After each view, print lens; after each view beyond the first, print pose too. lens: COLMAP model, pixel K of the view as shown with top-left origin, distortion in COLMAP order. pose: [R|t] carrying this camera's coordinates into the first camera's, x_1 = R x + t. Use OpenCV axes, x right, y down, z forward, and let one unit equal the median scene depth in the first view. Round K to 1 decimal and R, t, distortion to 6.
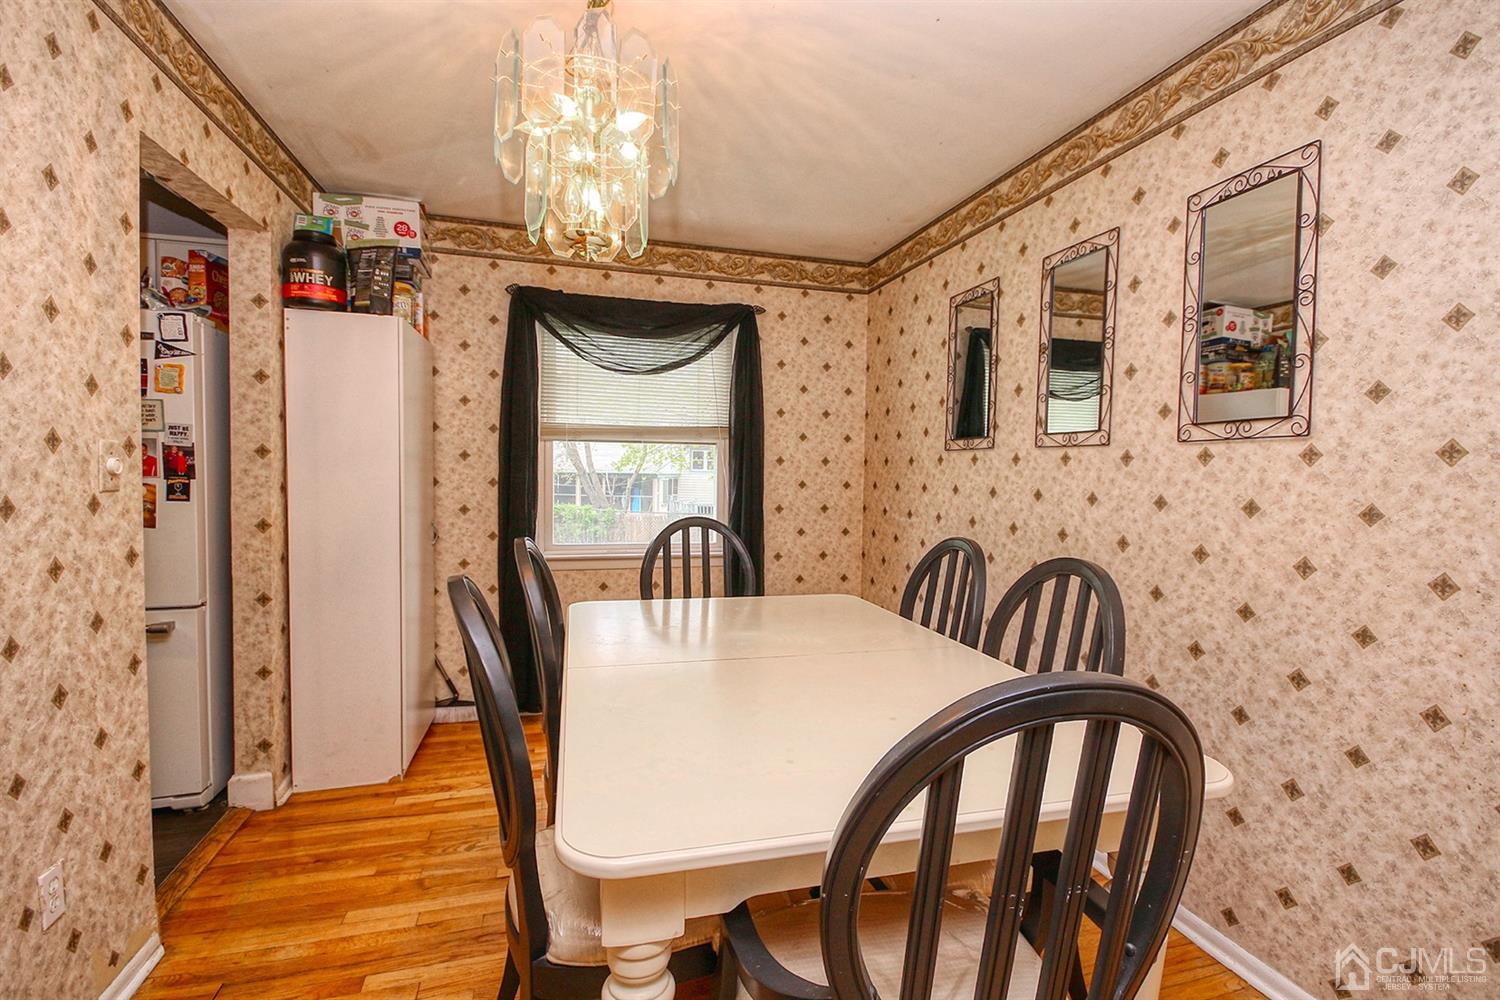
lens RADIAL K [[688.8, 0, 760.4], [0, 688.8, 501.4], [0, 0, 1]] dist [0.002430, -0.005921]
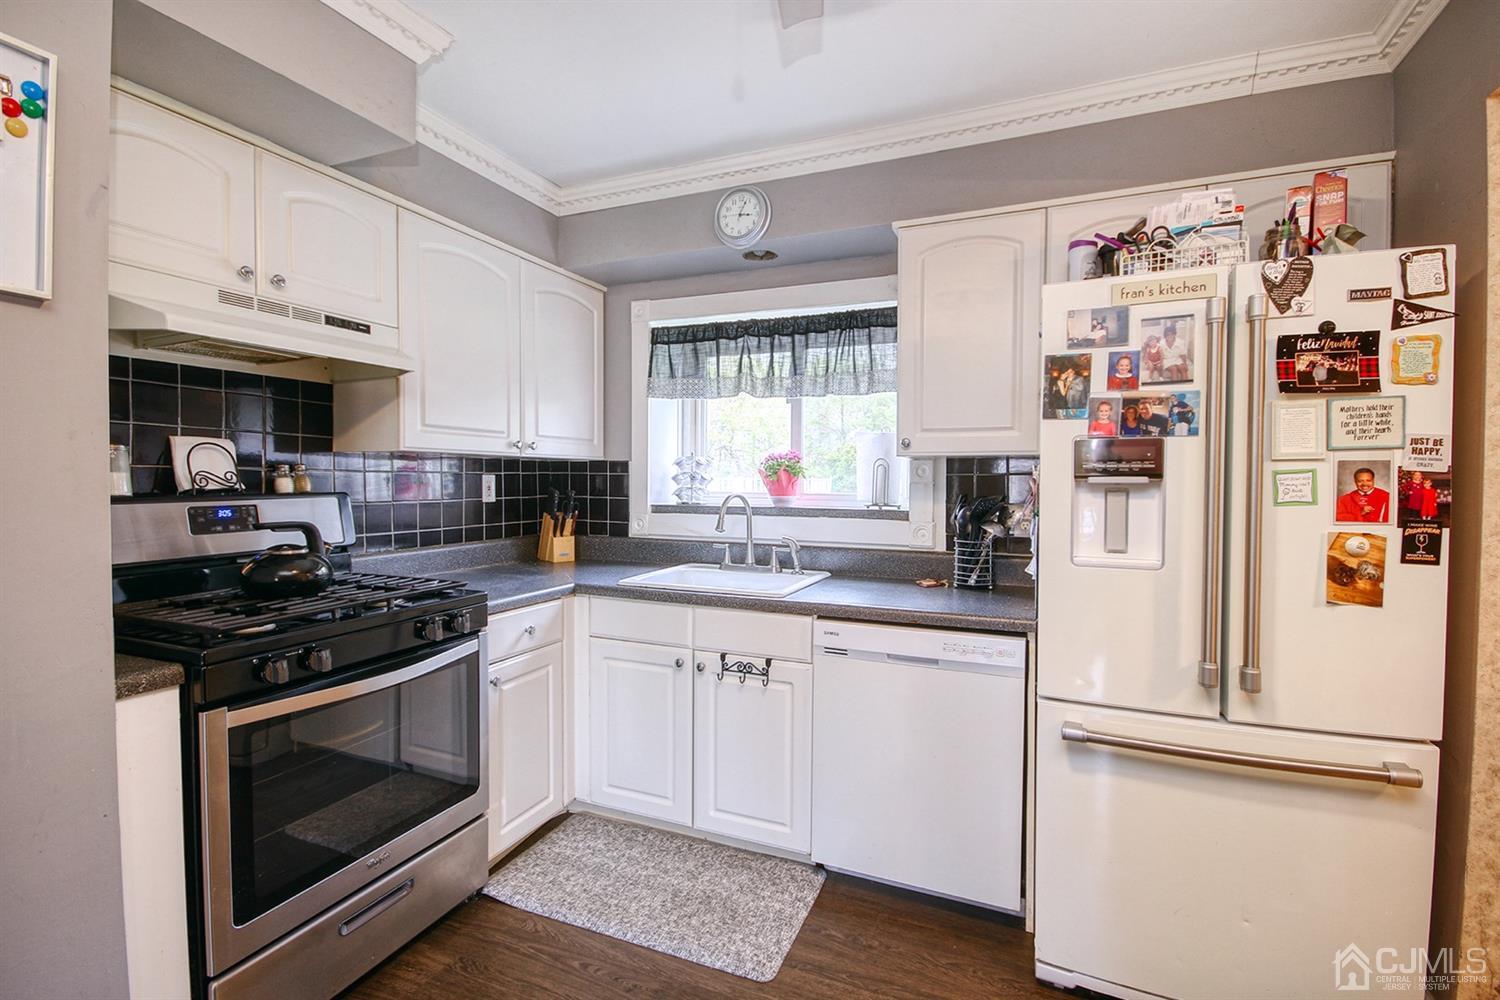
lens RADIAL K [[688.8, 0, 760.4], [0, 688.8, 501.4], [0, 0, 1]] dist [0.002430, -0.005921]
pose [[0.776215, 0.008709, -0.630408, -0.912505], [-0.018665, 0.999784, -0.009169, -0.038579], [0.630192, 0.018884, 0.776210, 0.174342]]
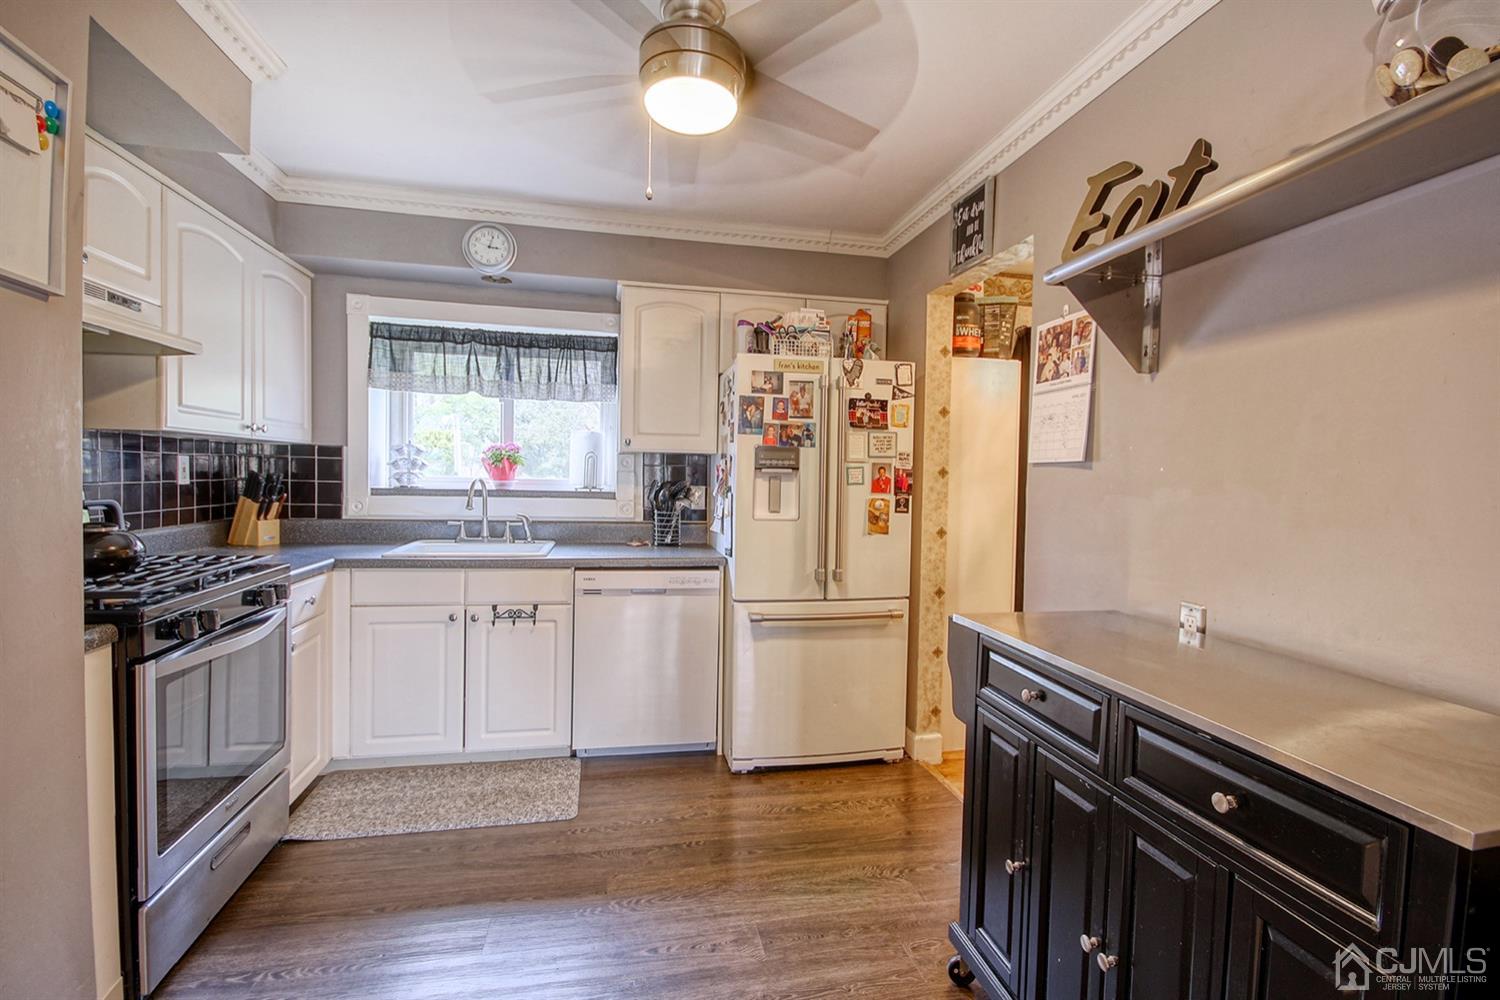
lens RADIAL K [[688.8, 0, 760.4], [0, 688.8, 501.4], [0, 0, 1]] dist [0.002430, -0.005921]
pose [[0.997416, 0.007984, -0.071397, -1.010518], [-0.008337, 0.999954, -0.004645, -0.013366], [0.071357, 0.005229, 0.997437, -0.269617]]
